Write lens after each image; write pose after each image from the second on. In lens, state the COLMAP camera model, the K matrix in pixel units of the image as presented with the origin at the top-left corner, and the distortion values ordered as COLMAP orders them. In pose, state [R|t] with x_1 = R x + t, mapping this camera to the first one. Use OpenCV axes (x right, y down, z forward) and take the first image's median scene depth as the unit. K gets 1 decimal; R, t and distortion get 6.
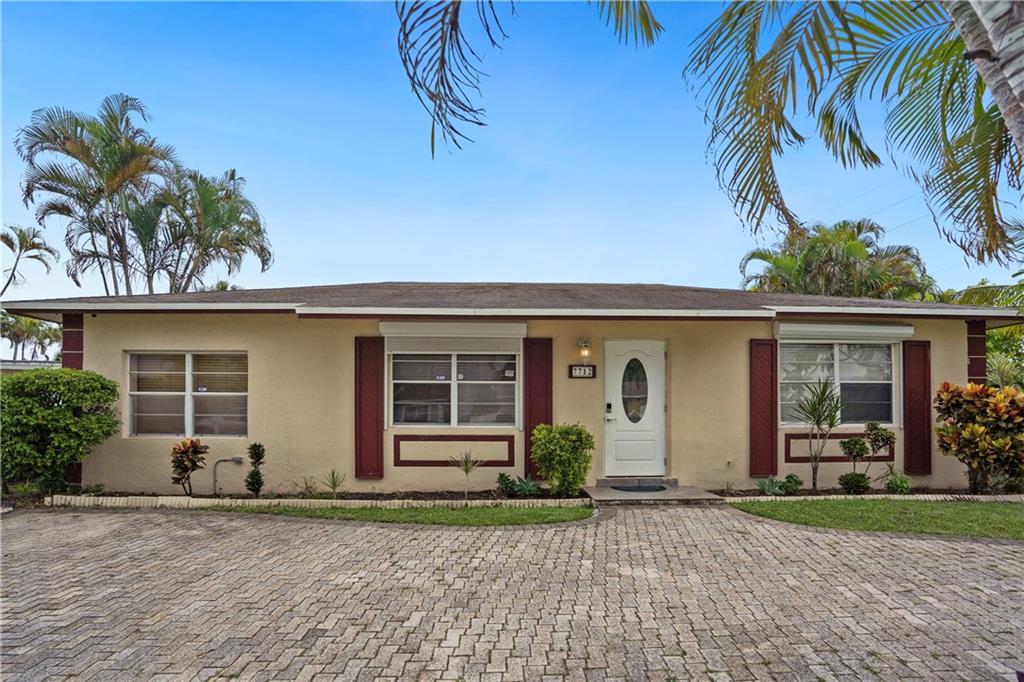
lens RADIAL K [[518.3, 0, 512.1], [0, 518.3, 376.0], [0, 0, 1]] dist [-0.042256, 0.000617]
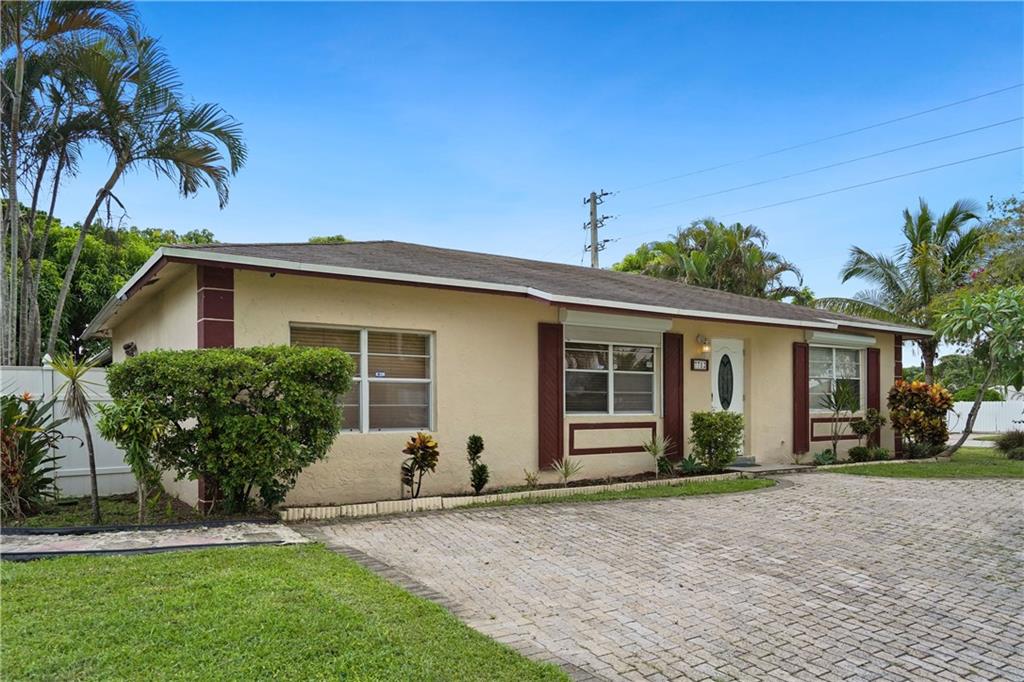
lens RADIAL K [[725.1, 0, 511.3], [0, 725.1, 386.4], [0, 0, 1]] dist [0.005976, 0.001337]
pose [[0.842614, 0.010526, 0.538415, -1.064532], [-0.038356, 0.998443, 0.040506, -0.010363], [-0.537151, -0.054782, 0.841705, -0.112055]]
